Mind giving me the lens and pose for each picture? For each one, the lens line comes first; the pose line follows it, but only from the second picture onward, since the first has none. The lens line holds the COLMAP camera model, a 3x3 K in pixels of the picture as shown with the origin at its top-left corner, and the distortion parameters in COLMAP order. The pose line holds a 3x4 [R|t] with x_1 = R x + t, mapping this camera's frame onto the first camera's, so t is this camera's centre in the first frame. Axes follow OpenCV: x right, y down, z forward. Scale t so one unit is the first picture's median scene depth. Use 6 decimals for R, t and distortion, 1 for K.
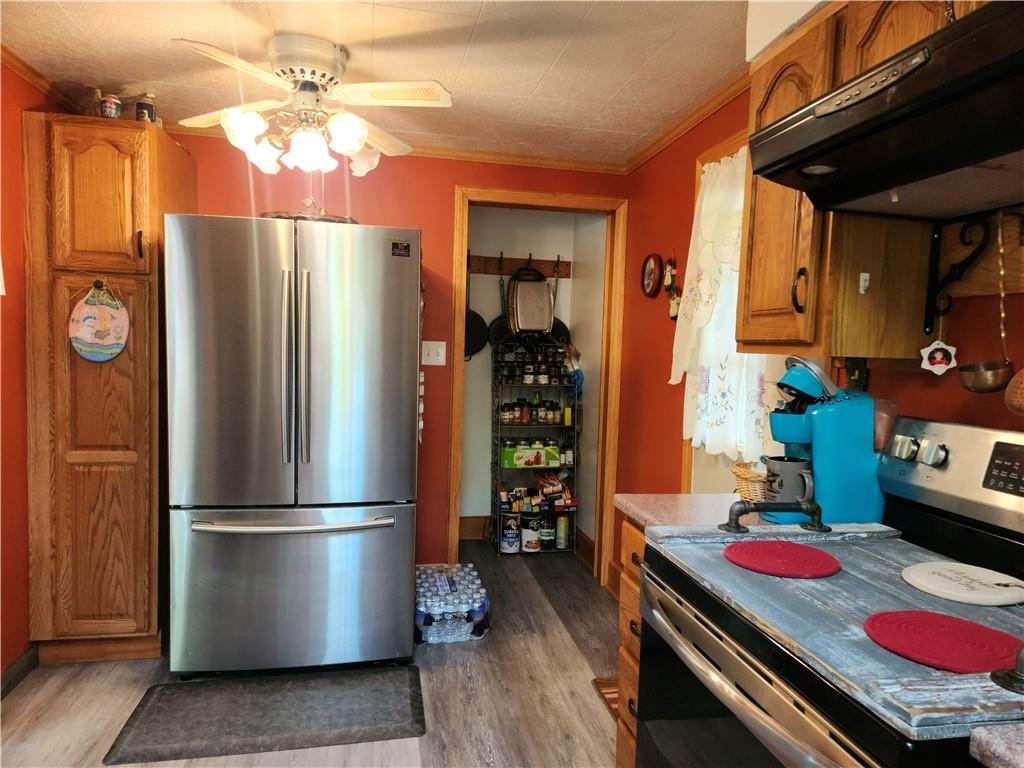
lens RADIAL K [[693.2, 0, 517.2], [0, 693.2, 398.7], [0, 0, 1]] dist [0.039179, -0.038263]
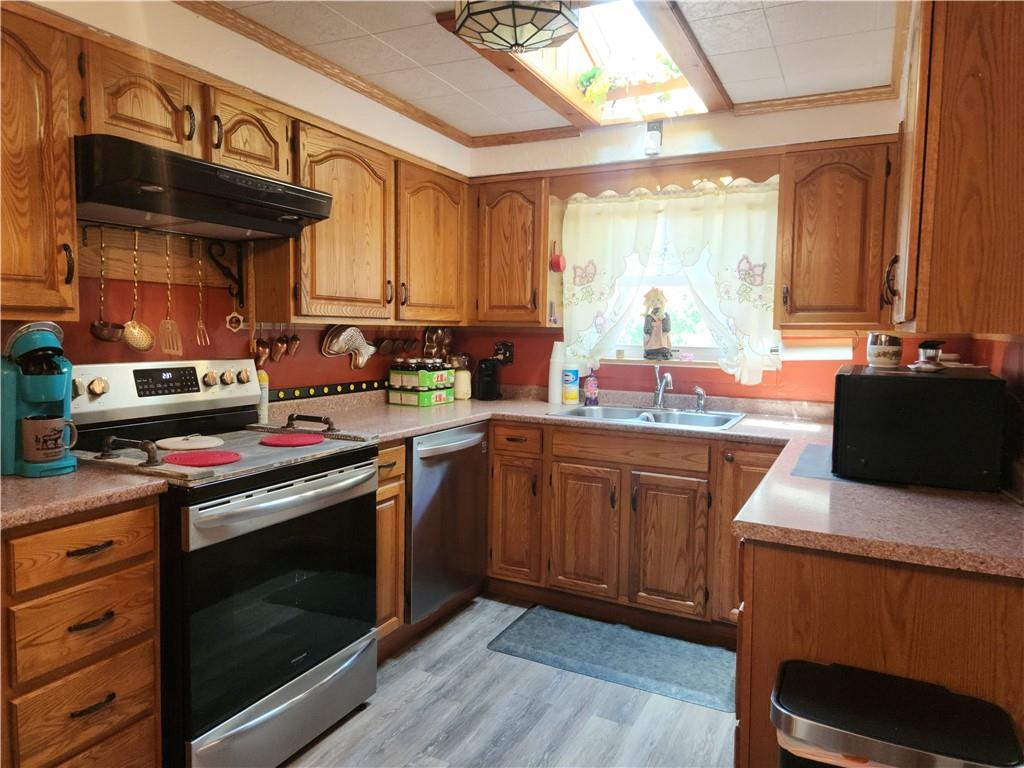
lens RADIAL K [[693.2, 0, 517.2], [0, 693.2, 398.7], [0, 0, 1]] dist [0.039179, -0.038263]
pose [[-0.789486, -0.103030, 0.605059, -1.186261], [0.009637, 0.983608, 0.180065, -0.182541], [-0.613693, 0.147990, -0.775552, 1.943186]]
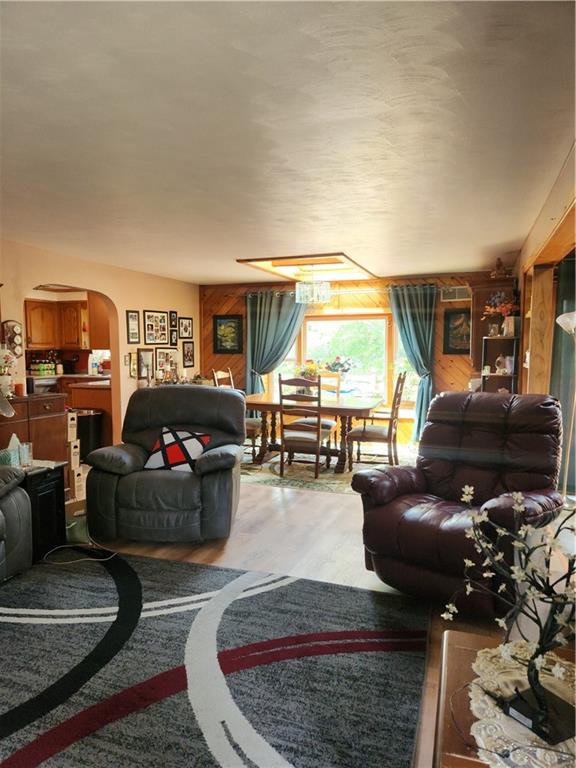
lens RADIAL K [[519.9, 0, 288.0], [0, 519.9, 384.0], [0, 0, 1]] dist [0.039179, -0.038263]
pose [[-0.856496, -0.067285, 0.511750, -5.419997], [0.015813, 0.987581, 0.156312, -0.539763], [-0.515912, 0.141973, -0.844795, 4.083878]]
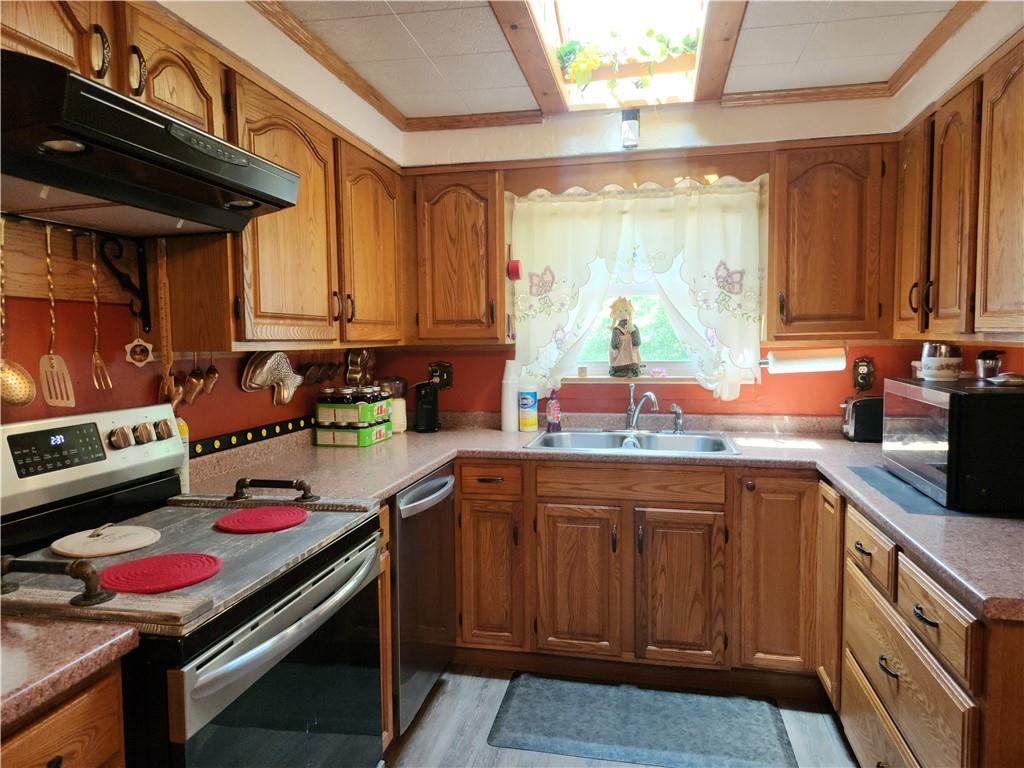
lens RADIAL K [[693.2, 0, 517.2], [0, 693.2, 398.7], [0, 0, 1]] dist [0.039179, -0.038263]
pose [[-0.923405, -0.052024, 0.380285, -0.482177], [0.014407, 0.985376, 0.169783, -0.182592], [-0.383557, 0.162257, -0.909152, 1.848616]]
